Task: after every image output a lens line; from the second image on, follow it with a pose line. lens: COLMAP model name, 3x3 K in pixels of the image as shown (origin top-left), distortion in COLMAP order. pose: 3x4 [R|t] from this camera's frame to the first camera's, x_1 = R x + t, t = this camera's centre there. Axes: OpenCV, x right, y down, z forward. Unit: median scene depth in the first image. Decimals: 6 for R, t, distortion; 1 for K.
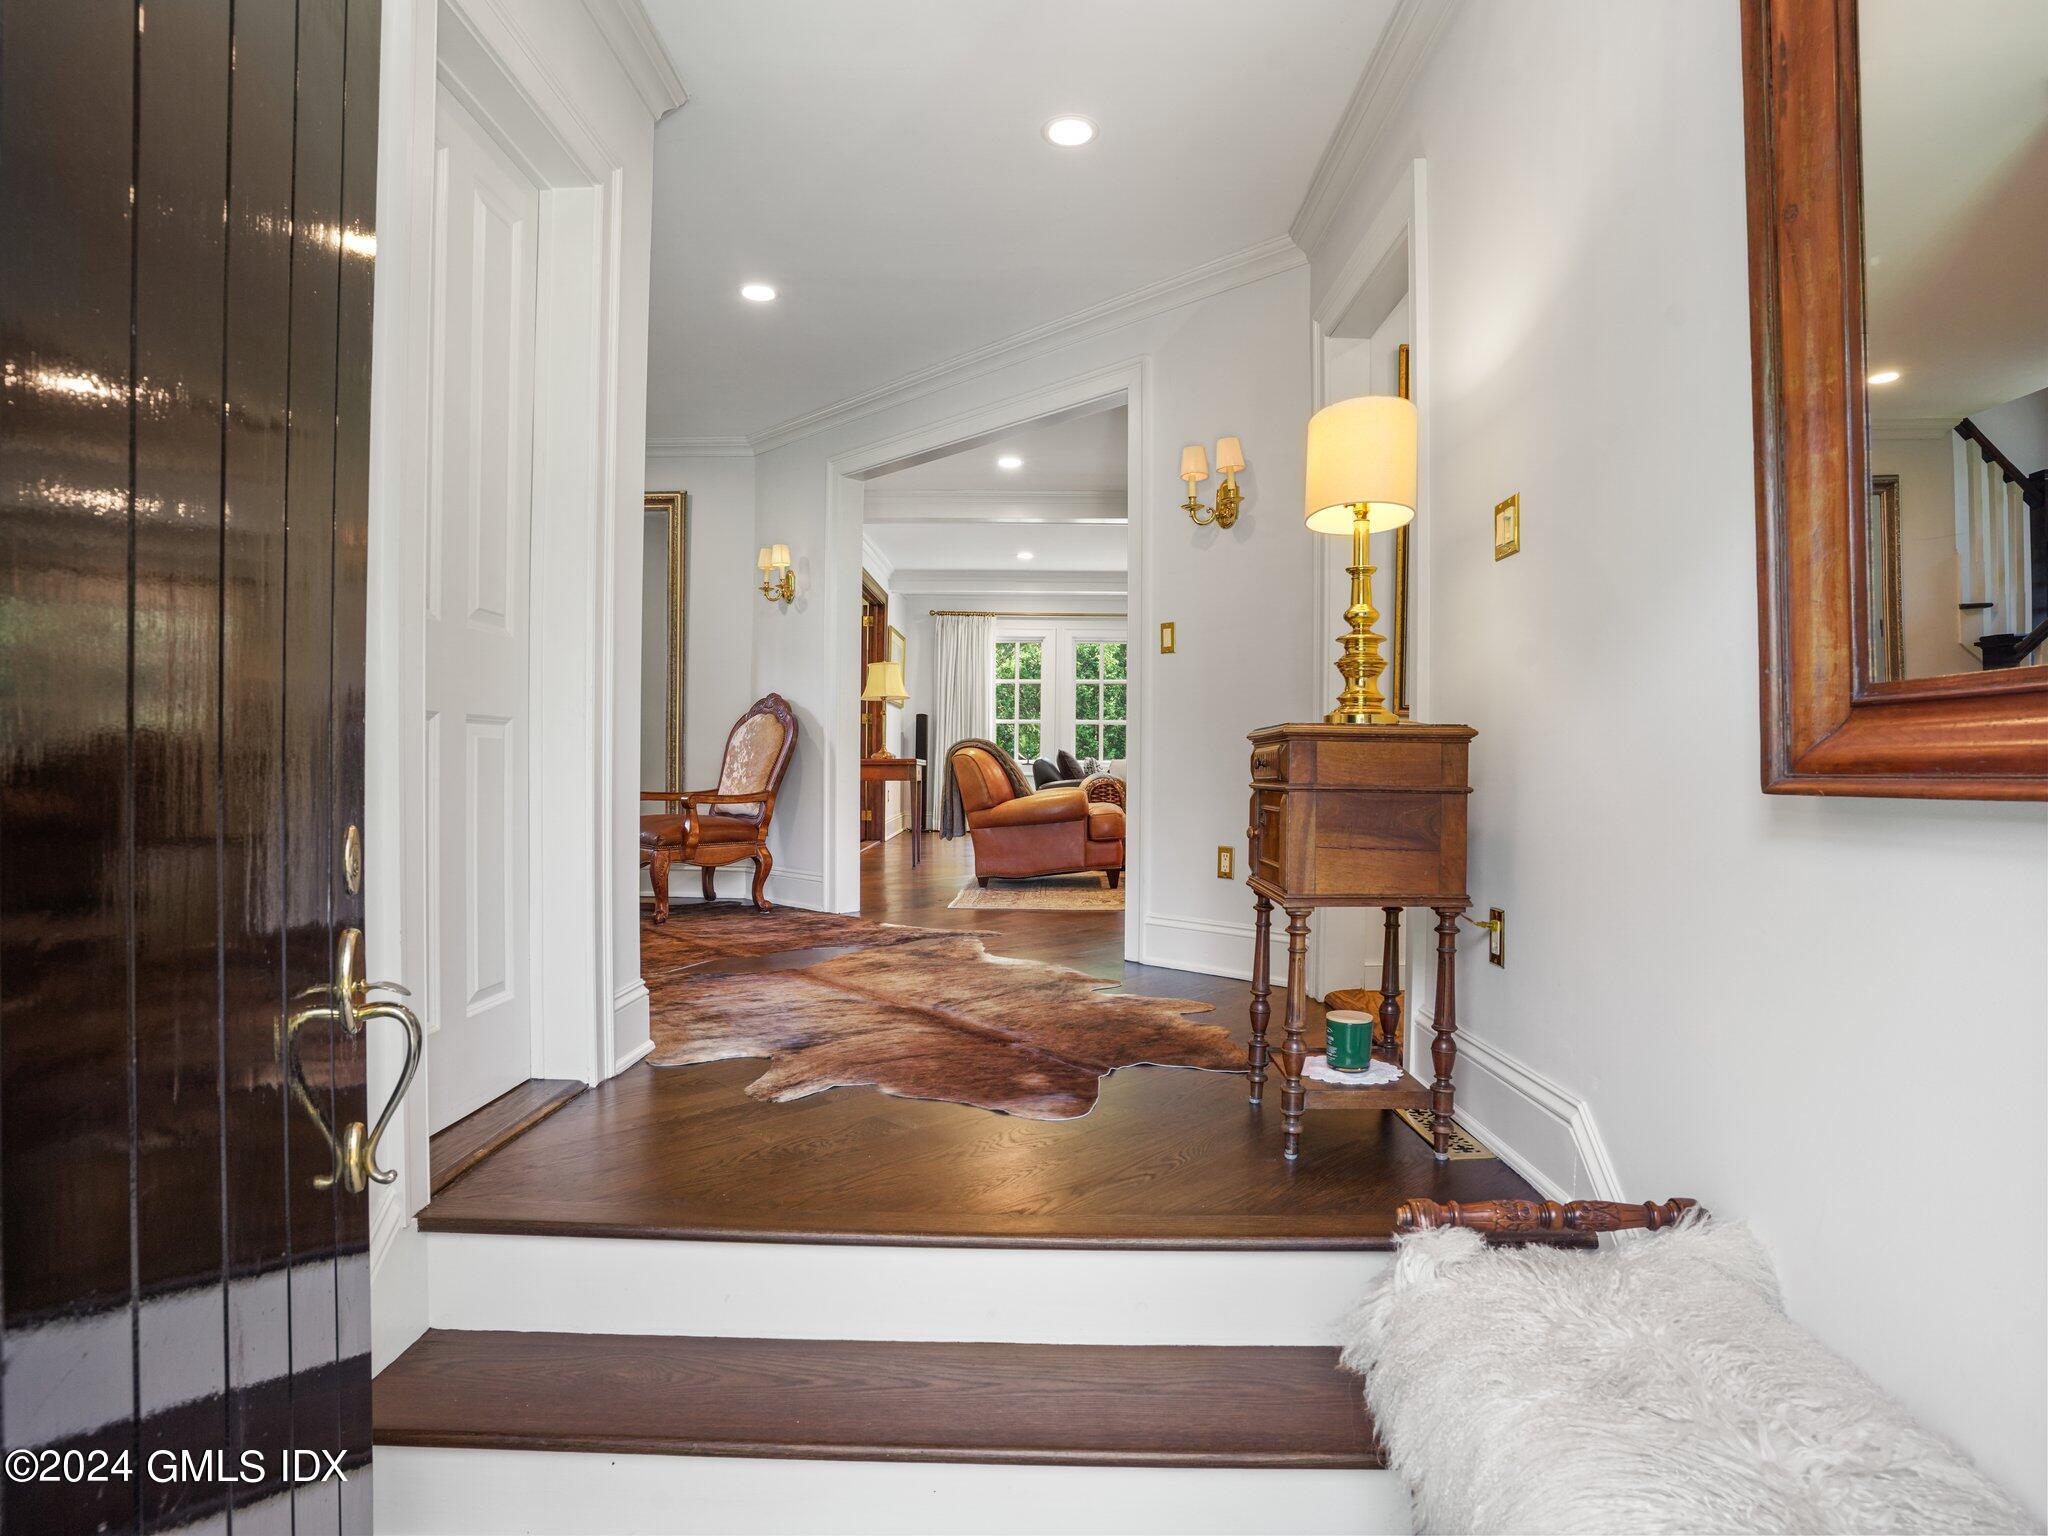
lens RADIAL K [[1120.8, 0, 1026.6], [0, 1120.8, 766.3], [0, 0, 1]] dist [-0.067809, 0.022926]
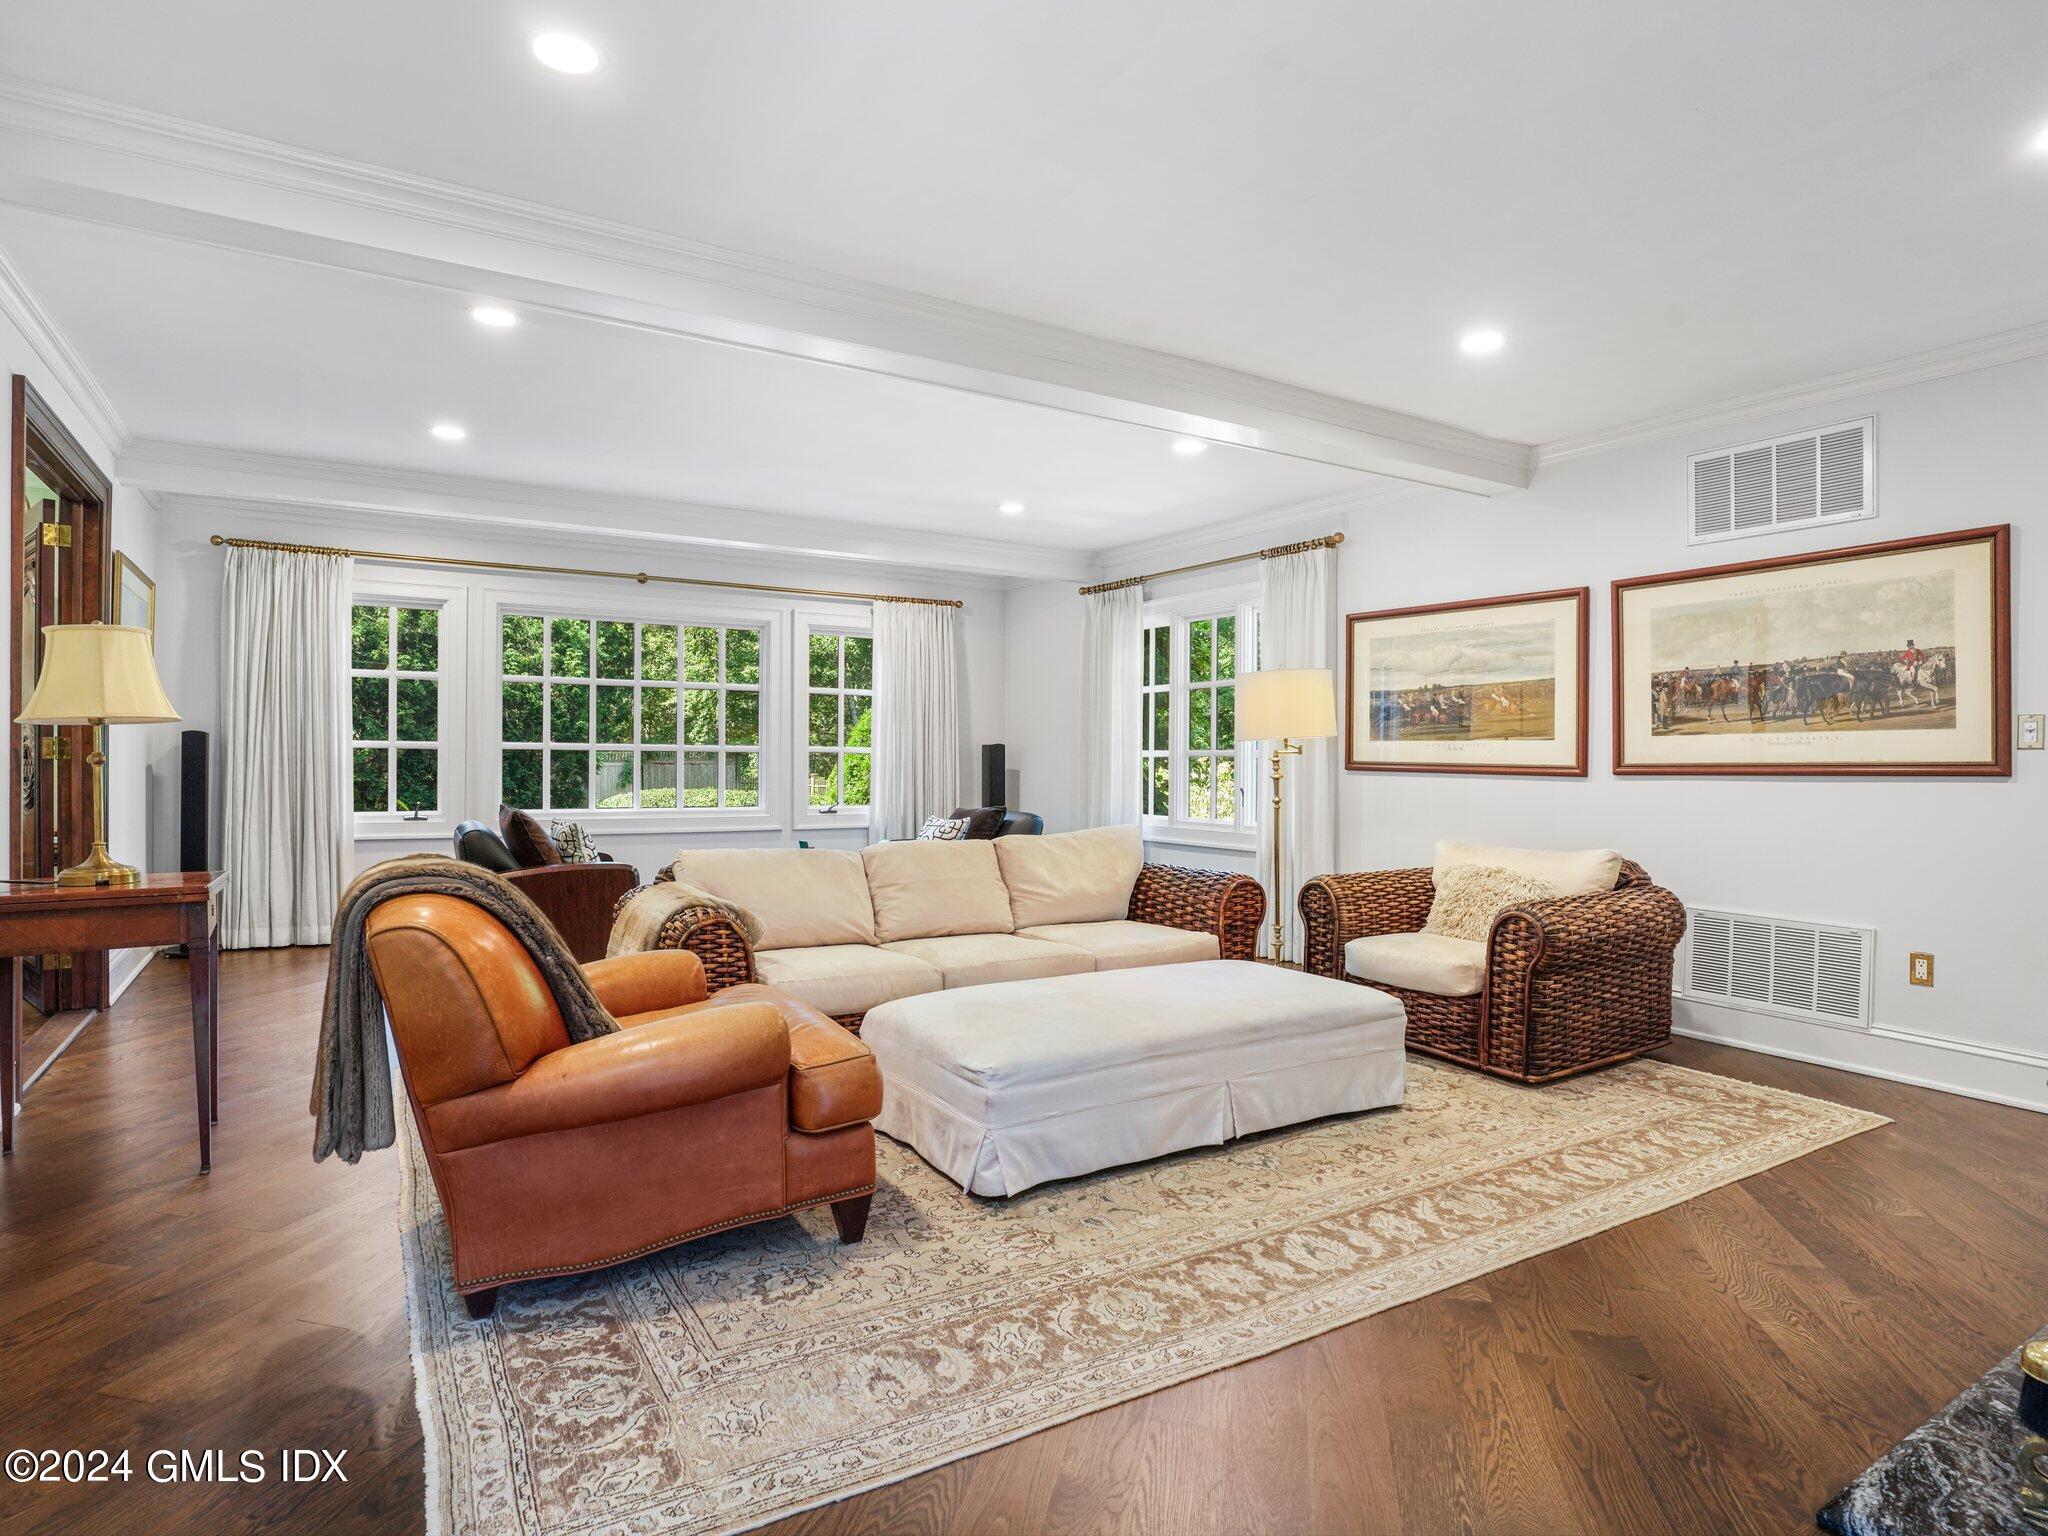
lens RADIAL K [[1120.8, 0, 1034.6], [0, 1120.8, 767.3], [0, 0, 1]] dist [-0.067809, 0.022926]
pose [[0.837831, -0.008778, 0.545859, -0.041839], [0.005011, 0.999952, 0.008390, -0.032014], [-0.545907, -0.004295, 0.837835, 0.362244]]
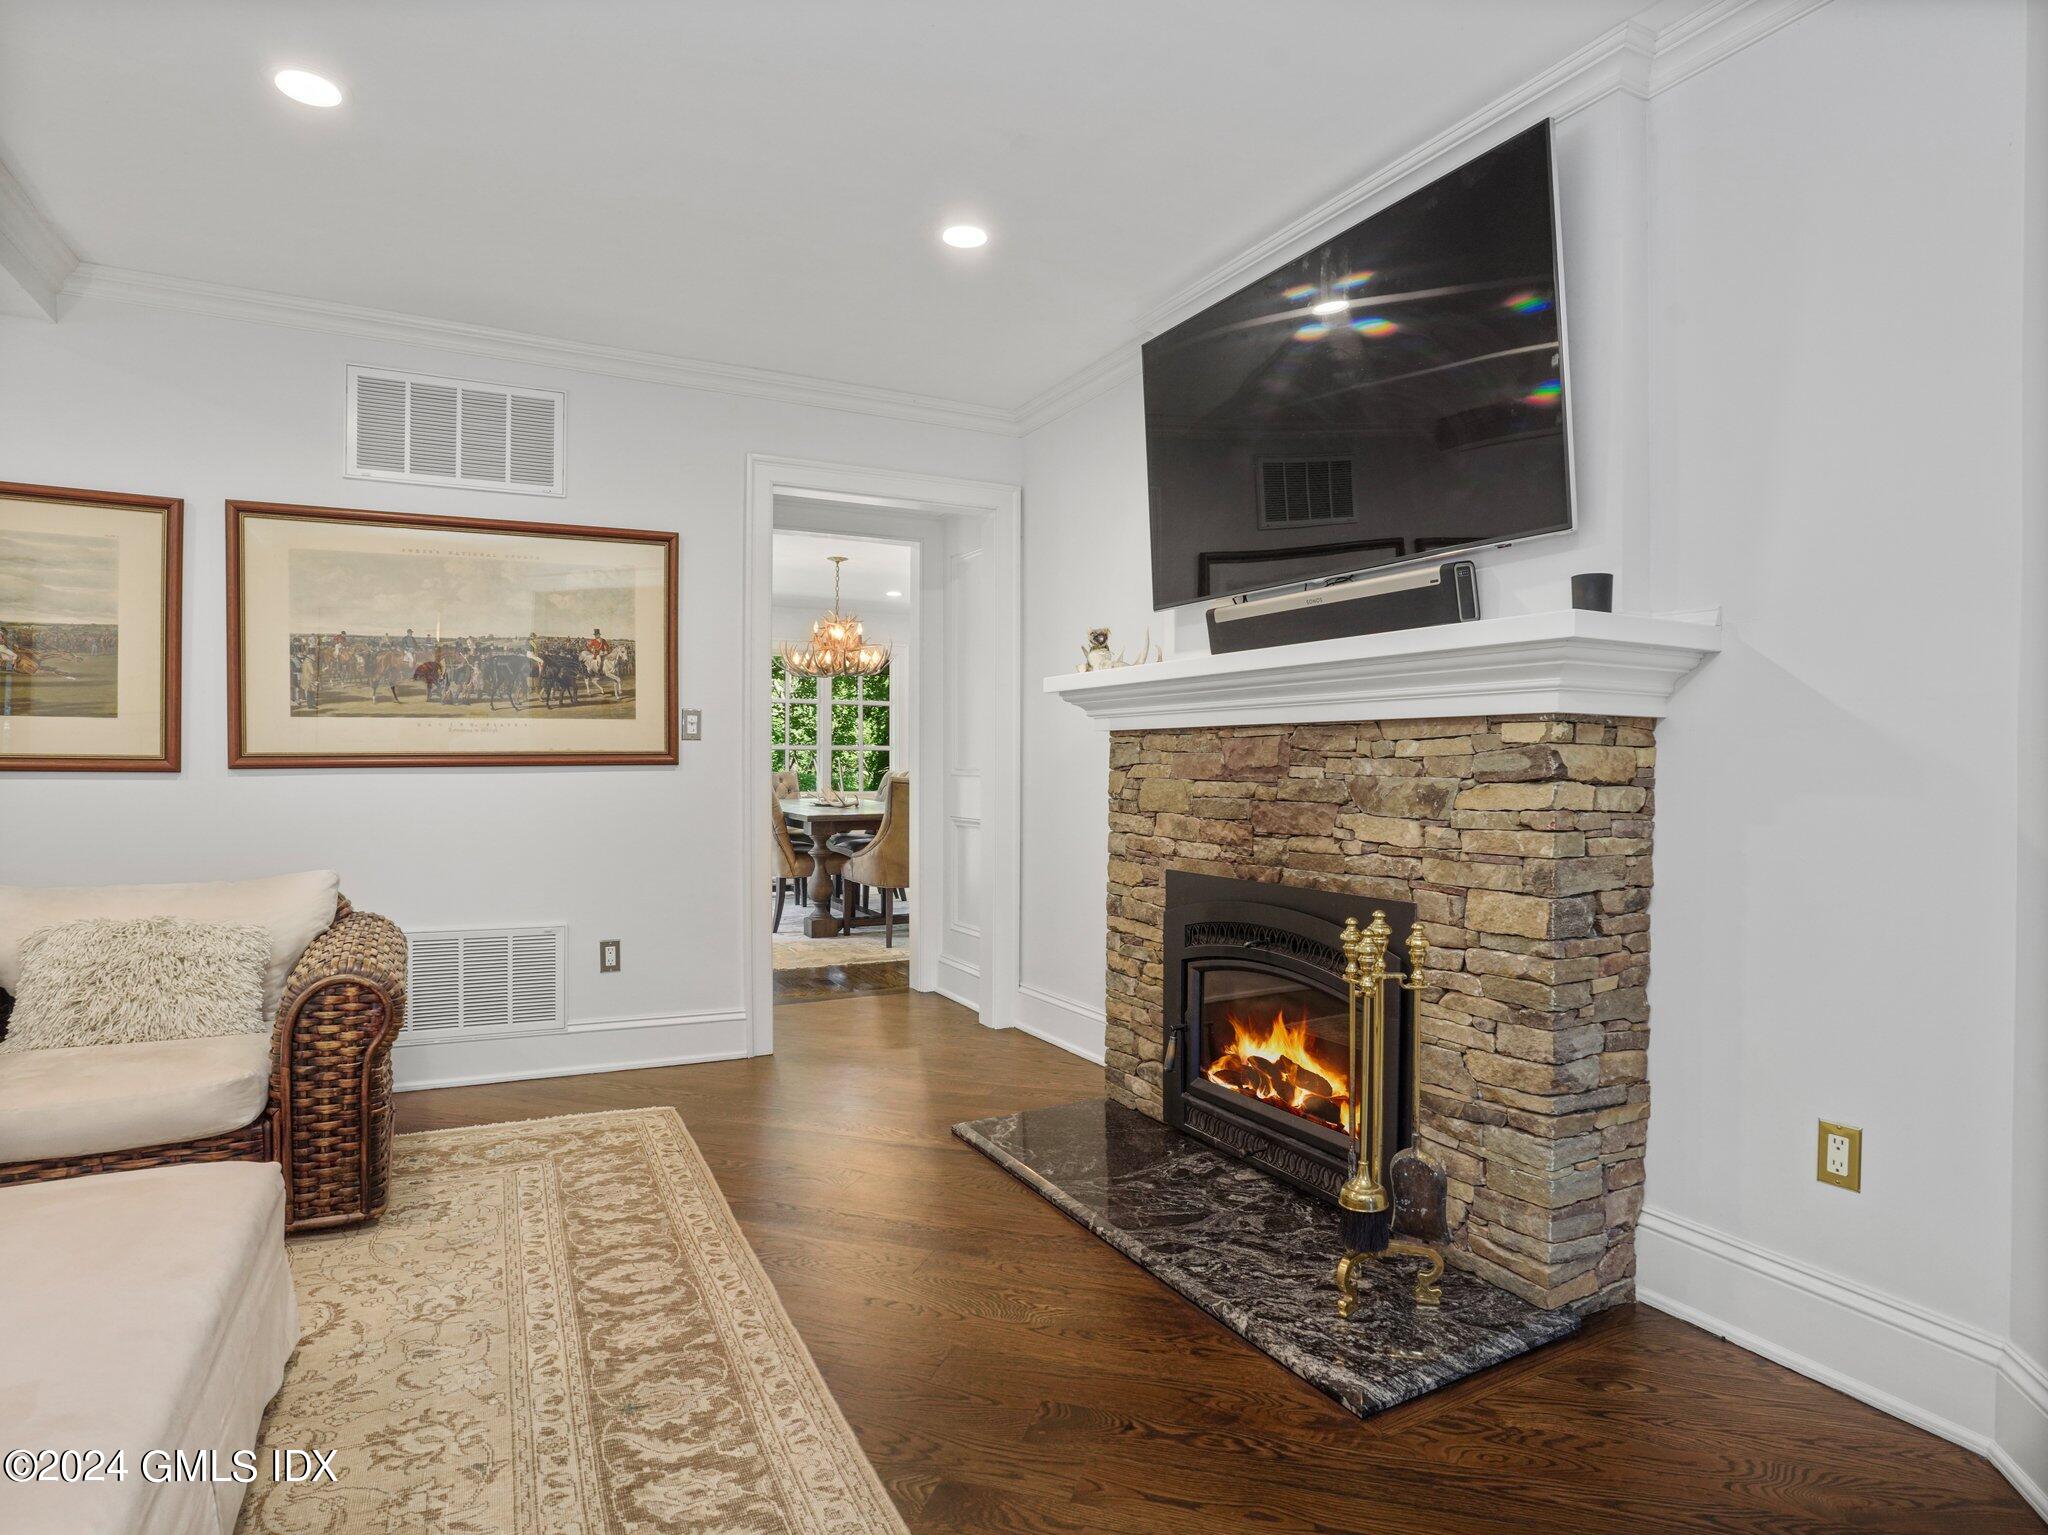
lens RADIAL K [[1120.8, 0, 1036.9], [0, 1120.8, 769.6], [0, 0, 1]] dist [-0.067809, 0.022926]
pose [[-0.482792, -0.017663, 0.875557, 0.001889], [-0.003269, 0.999826, 0.018368, -0.030603], [-0.875729, 0.006006, -0.482766, 0.539199]]
